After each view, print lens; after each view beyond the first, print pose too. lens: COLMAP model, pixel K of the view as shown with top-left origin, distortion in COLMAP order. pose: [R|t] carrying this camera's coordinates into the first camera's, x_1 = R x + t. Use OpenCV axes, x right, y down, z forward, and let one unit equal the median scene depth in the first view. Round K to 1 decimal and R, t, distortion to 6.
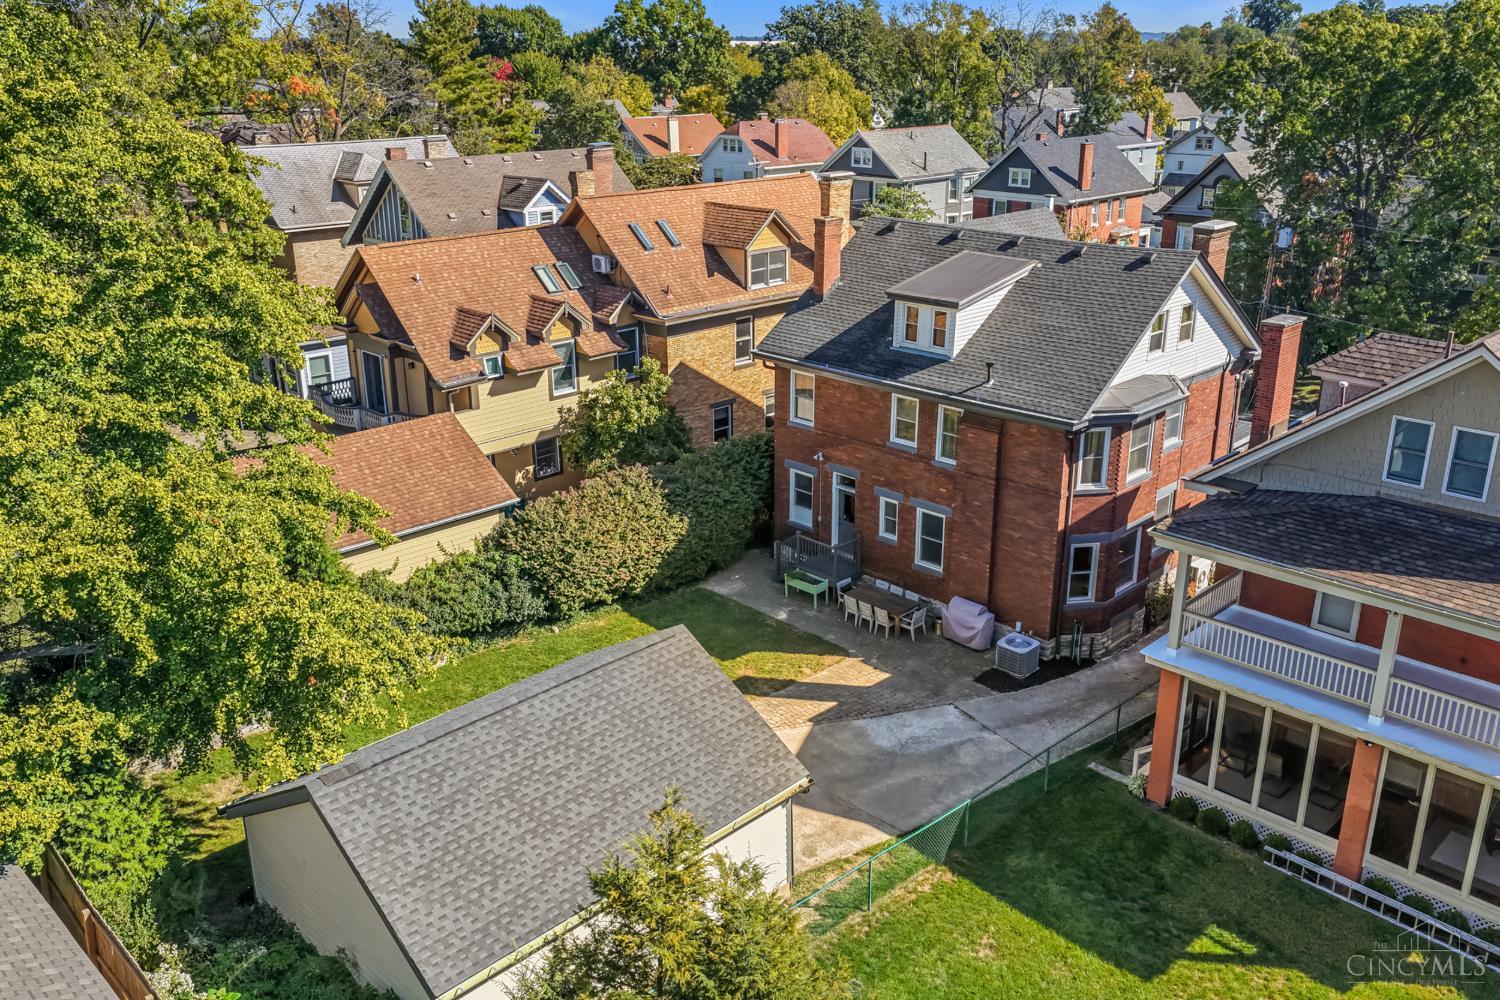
lens RADIAL K [[1203.8, 0, 750.0], [0, 1203.8, 500.0], [0, 0, 1]] dist [-0.002124, -0.001268]
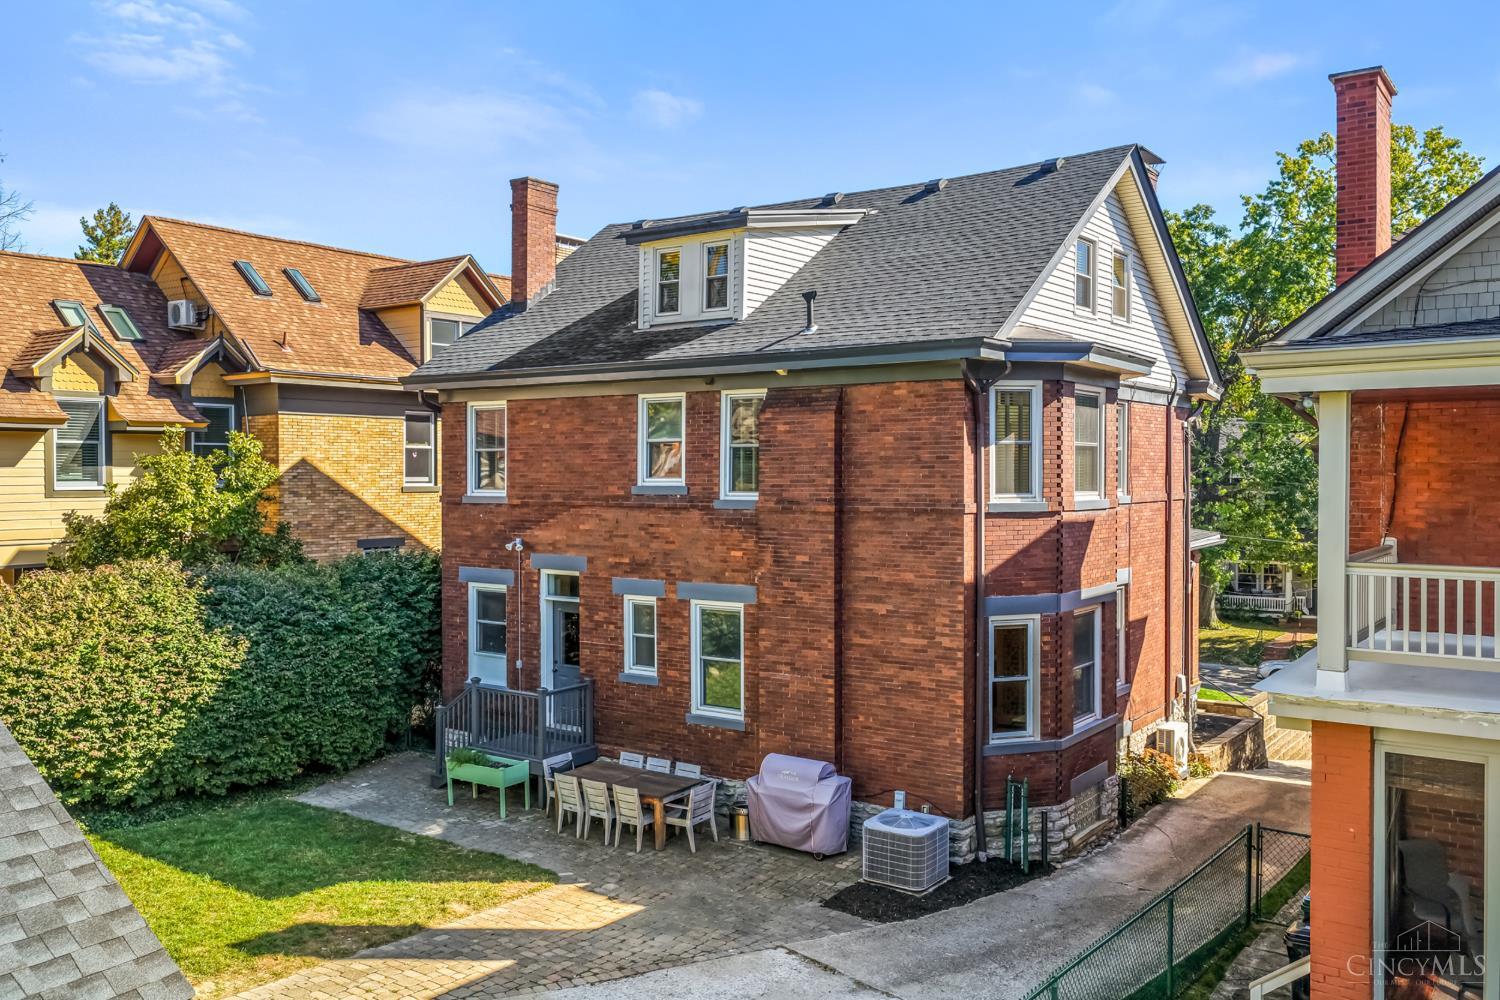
lens RADIAL K [[1232.2, 0, 740.5], [0, 1232.2, 503.4], [0, 0, 1]] dist [0.002413, 0.008106]
pose [[0.986116, 0.001171, 0.166056, 0.070859], [0.051343, 0.948830, -0.311585, 0.139948], [-0.157923, 0.315785, 0.935596, 0.479274]]
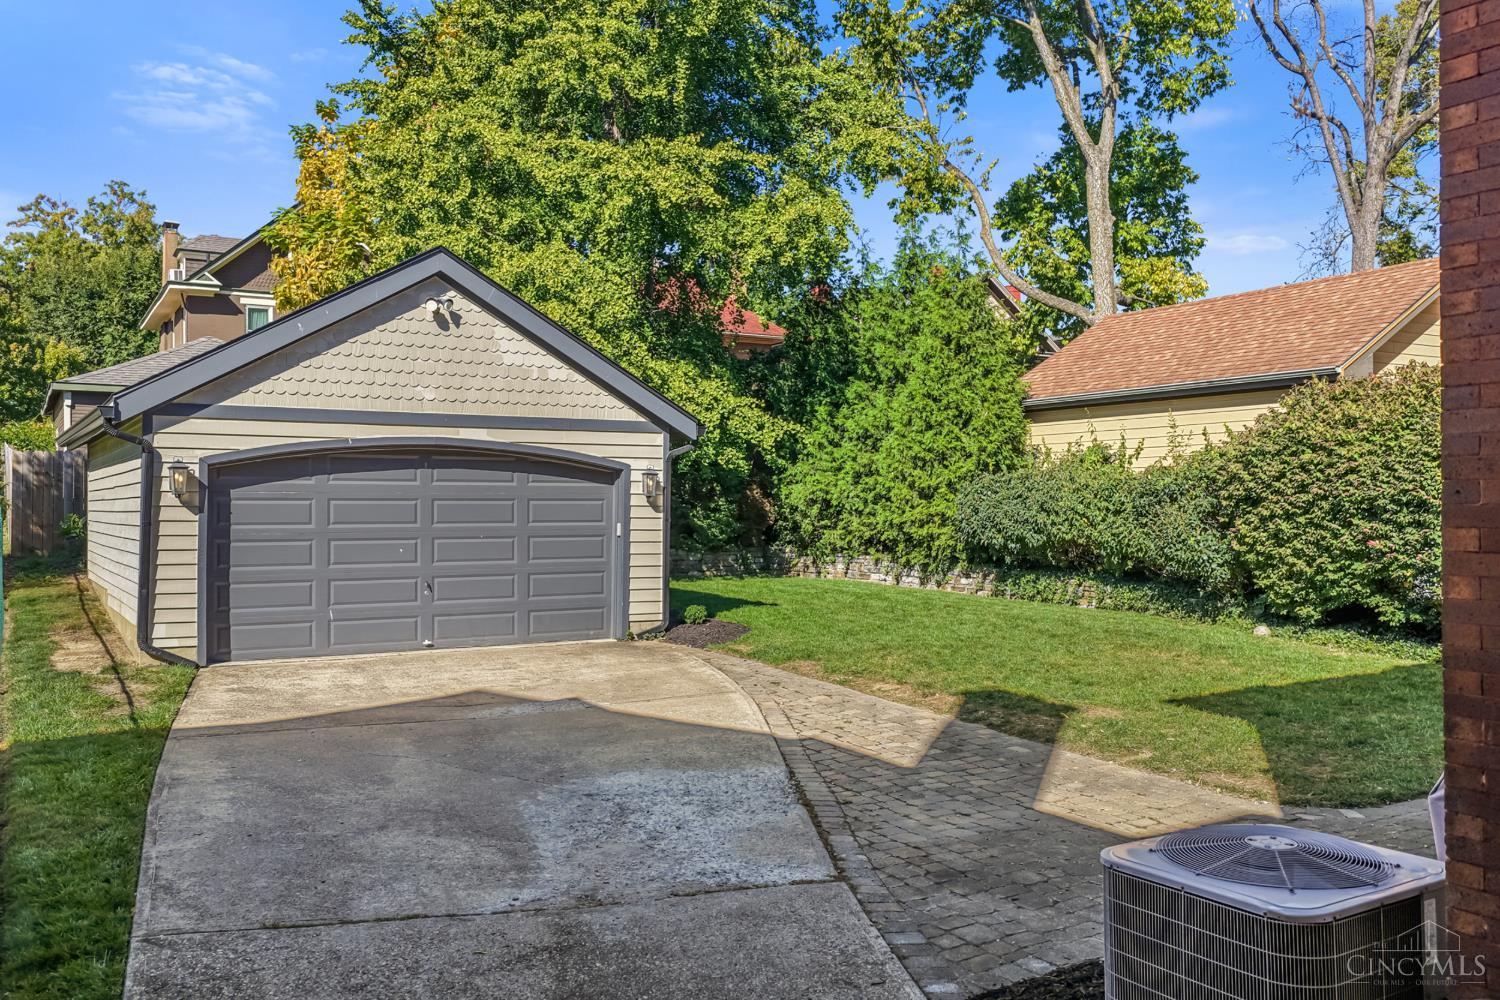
lens RADIAL K [[1203.8, 0, 750.0], [0, 1203.8, 500.0], [0, 0, 1]] dist [-0.002124, -0.001268]
pose [[-0.245115, 0.003408, -0.969488, 0.337489], [-0.328564, 0.940524, 0.086377, 0.084646], [0.912121, 0.339712, -0.229416, 0.912262]]
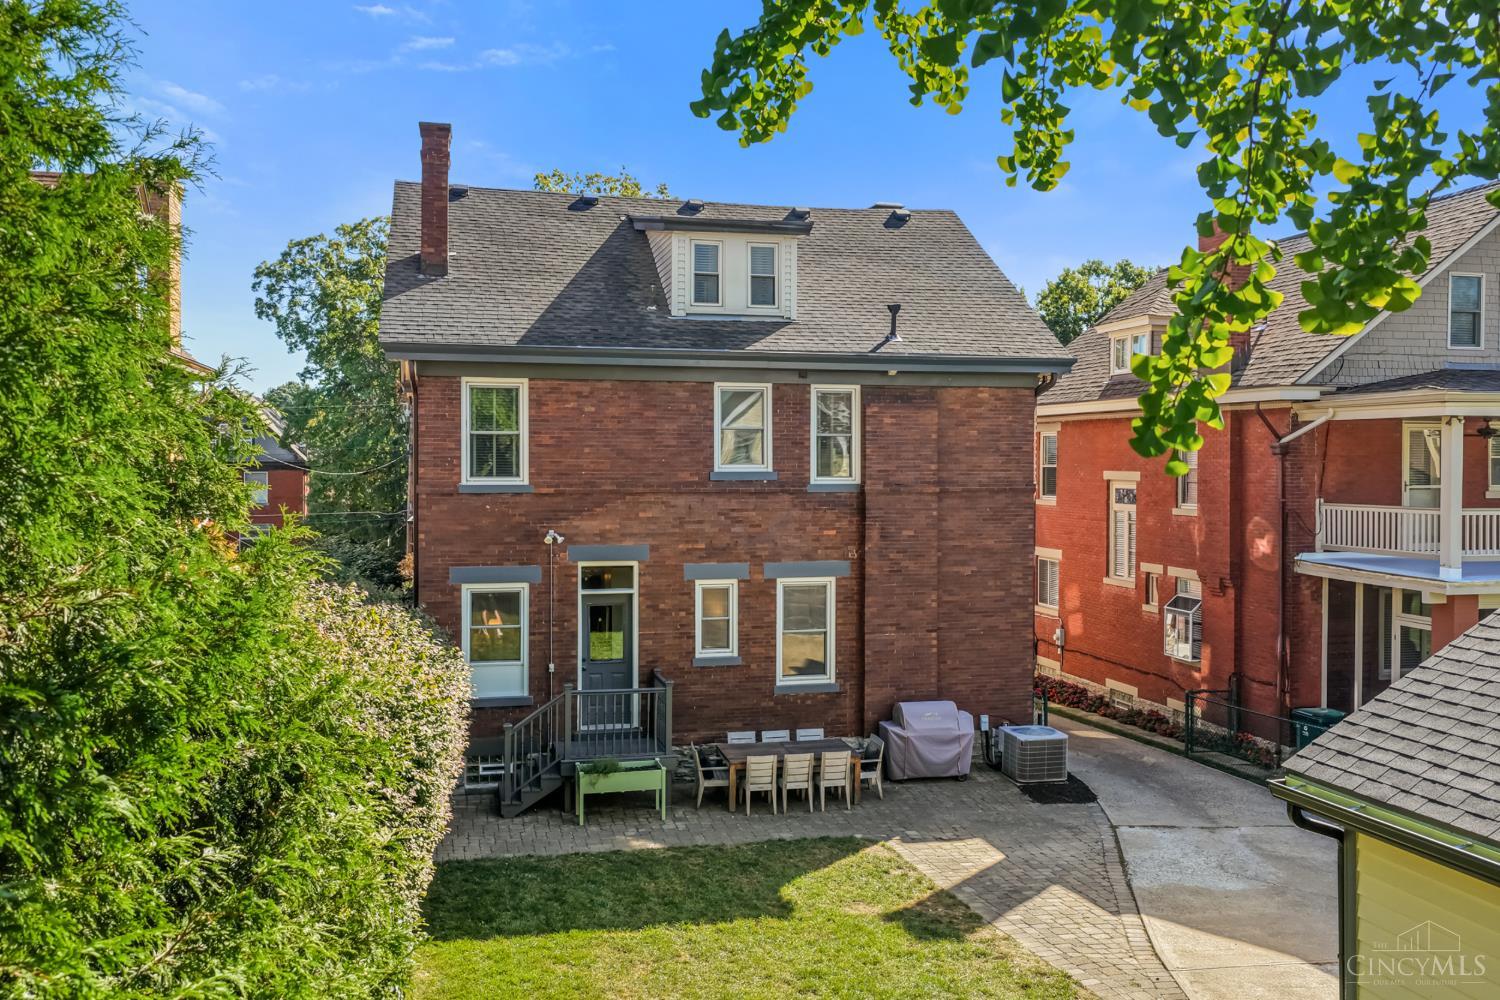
lens RADIAL K [[1203.8, 0, 750.0], [0, 1203.8, 500.0], [0, 0, 1]] dist [-0.002124, -0.001268]
pose [[0.525475, -0.013937, 0.850695, -0.360051], [0.285461, 0.944796, -0.160851, 0.060034], [-0.801491, 0.327363, 0.500445, 0.726712]]
